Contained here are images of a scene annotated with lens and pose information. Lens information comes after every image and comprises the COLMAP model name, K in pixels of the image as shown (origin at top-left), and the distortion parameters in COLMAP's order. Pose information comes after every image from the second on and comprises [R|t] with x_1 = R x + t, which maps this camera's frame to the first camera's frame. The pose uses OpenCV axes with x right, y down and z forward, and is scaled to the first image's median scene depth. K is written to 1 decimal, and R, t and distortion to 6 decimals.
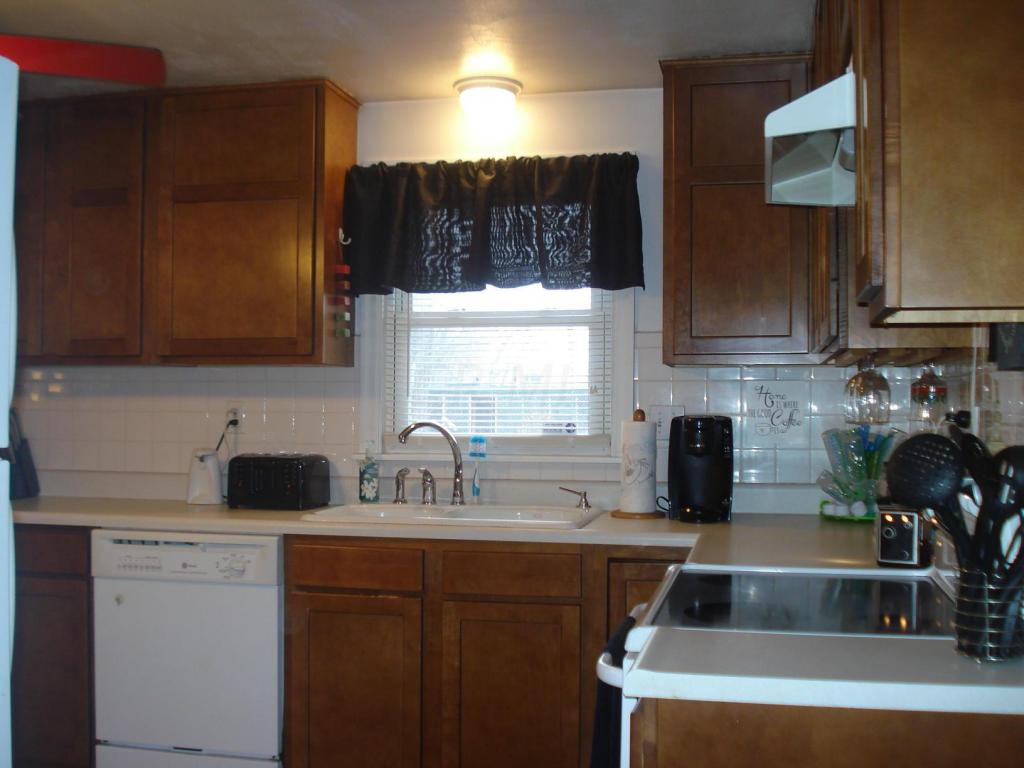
lens RADIAL K [[1180.5, 0, 513.2], [0, 1180.5, 387.3], [0, 0, 1]] dist [-0.100603, 0.000000]
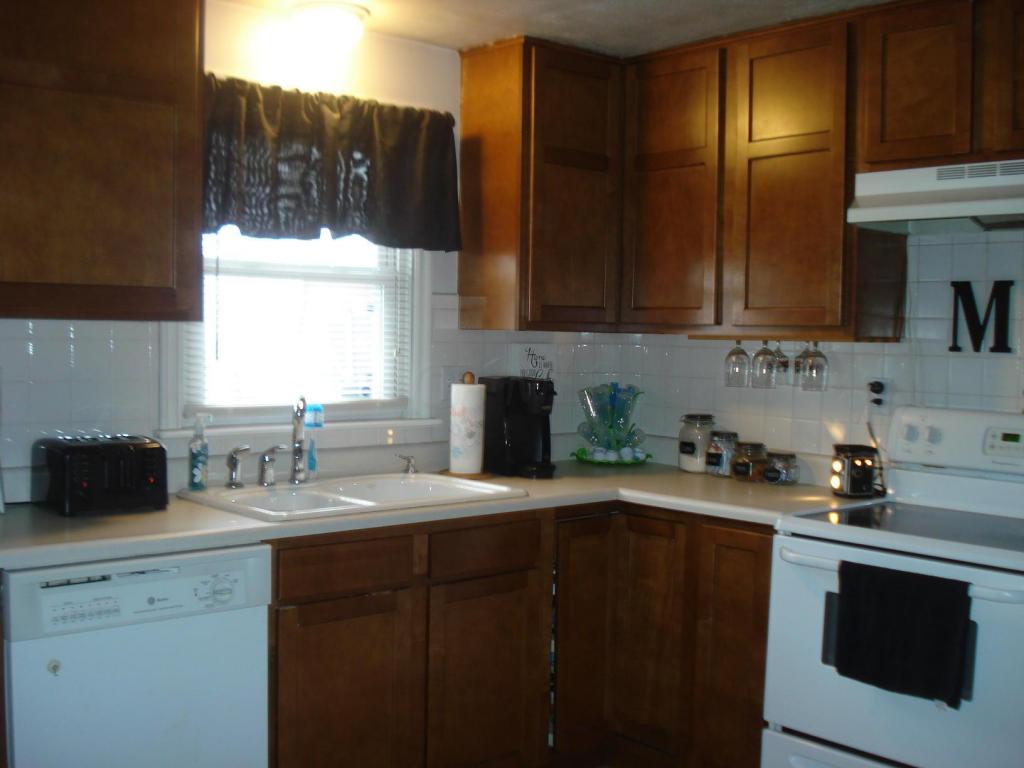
lens RADIAL K [[1180.5, 0, 510.9], [0, 1180.5, 384.6], [0, 0, 1]] dist [-0.100603, 0.000000]
pose [[0.594382, -0.028793, 0.803667, -0.658508], [-0.026928, 0.998086, 0.055674, -0.027416], [-0.803732, -0.054732, 0.592469, 0.350750]]
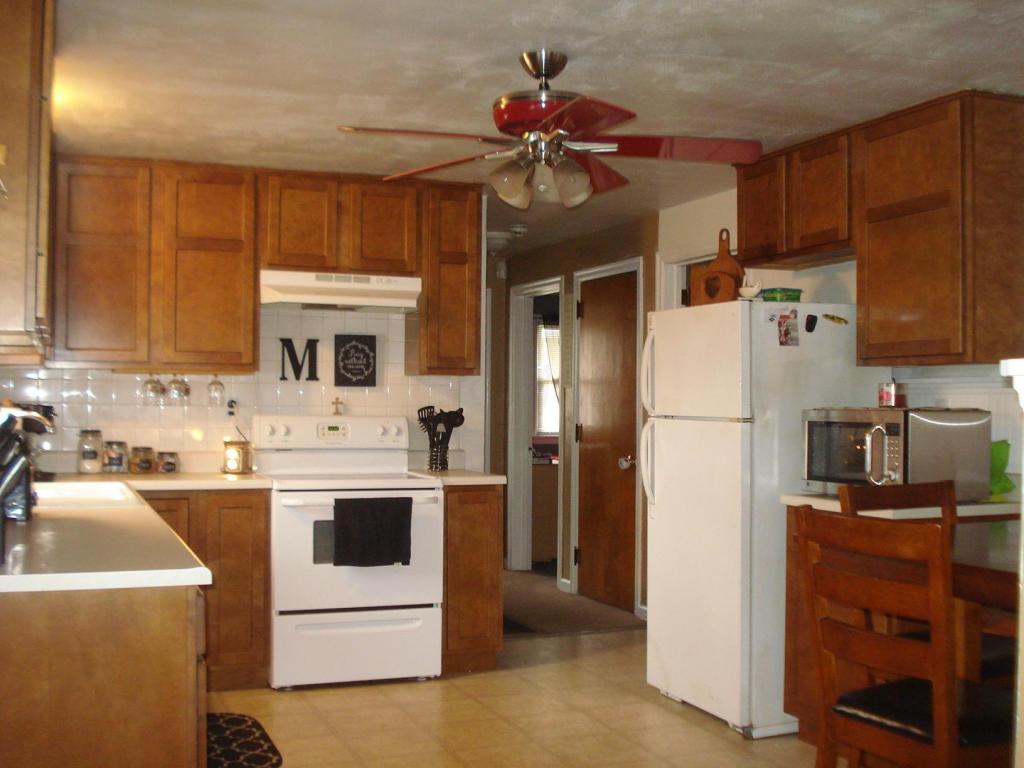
lens RADIAL K [[1180.5, 0, 510.5], [0, 1180.5, 385.5], [0, 0, 1]] dist [-0.100603, 0.000000]
pose [[-0.548417, -0.004114, 0.836195, -1.124946], [-0.025559, 0.999603, -0.011845, 0.003224], [-0.835815, -0.027868, -0.548304, 1.146560]]
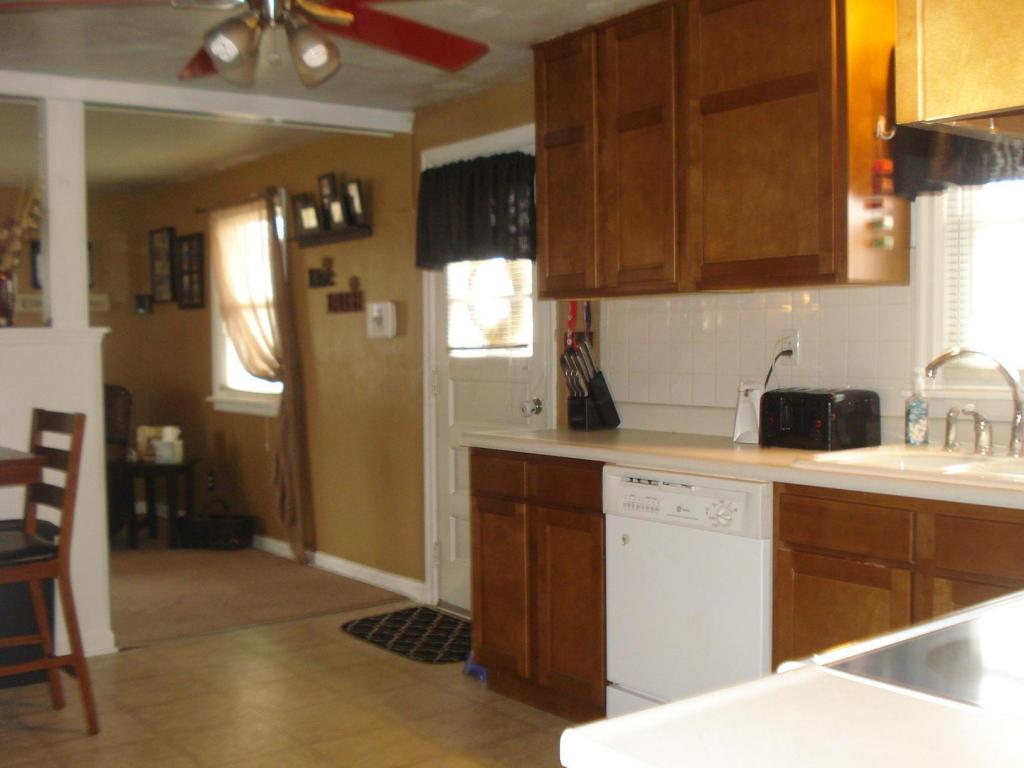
lens RADIAL K [[1180.5, 0, 508.3], [0, 1180.5, 381.4], [0, 0, 1]] dist [-0.100603, 0.000000]
pose [[0.753378, 0.009544, -0.657519, 0.205066], [0.029184, 0.998424, 0.047930, 0.002856], [0.656940, -0.055298, 0.751912, 0.194833]]
